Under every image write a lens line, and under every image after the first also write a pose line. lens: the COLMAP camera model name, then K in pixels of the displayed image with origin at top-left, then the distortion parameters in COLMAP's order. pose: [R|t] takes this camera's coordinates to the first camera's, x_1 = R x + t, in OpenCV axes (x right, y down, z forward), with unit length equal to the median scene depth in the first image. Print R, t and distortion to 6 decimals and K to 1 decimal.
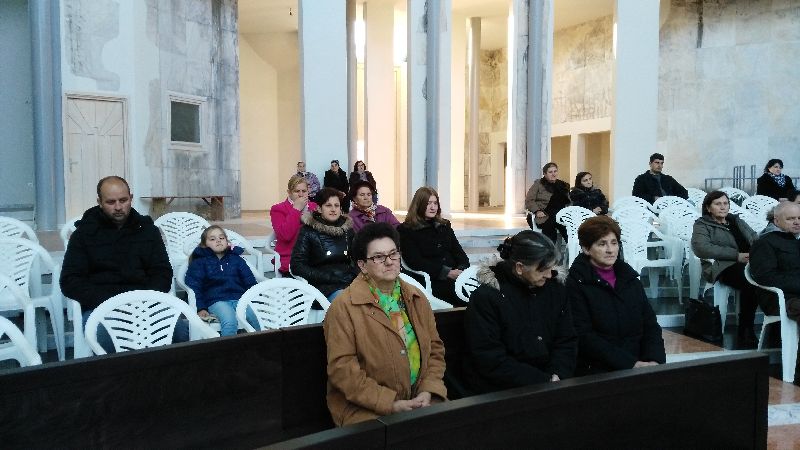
lens RADIAL K [[651.9, 0, 391.8], [0, 651.9, 222.5], [0, 0, 1]] dist [0.078078, -0.143881]
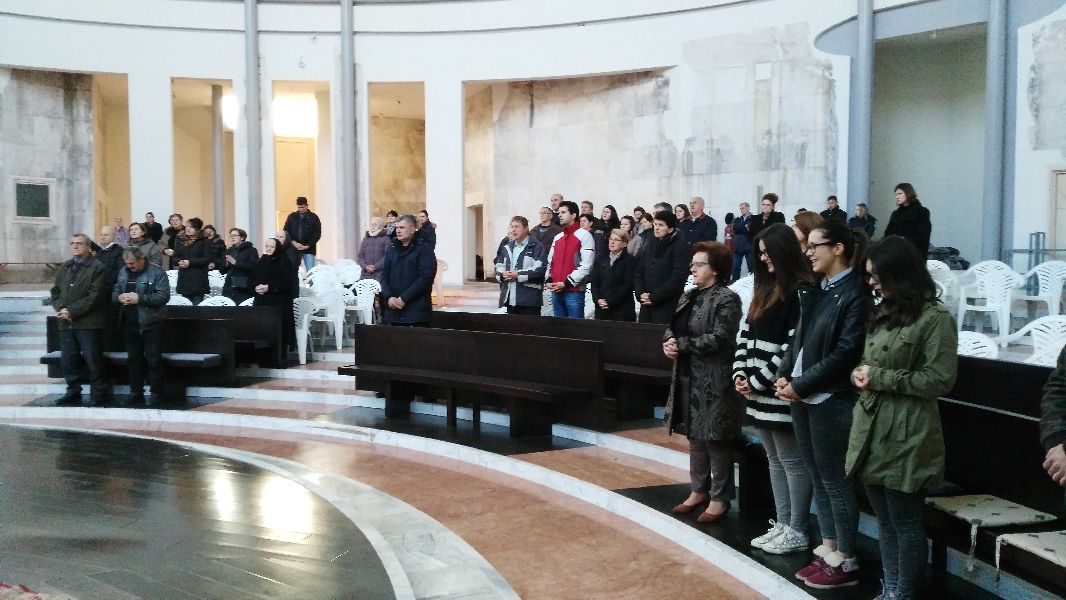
lens RADIAL K [[868.6, 0, 514.7], [0, 868.6, 318.7], [0, 0, 1]] dist [0.078078, -0.143881]
pose [[0.992427, 0.018284, -0.121466, 0.655500], [-0.016379, 0.999727, 0.016667, 0.019562], [0.121737, -0.014551, 0.992456, -0.422778]]
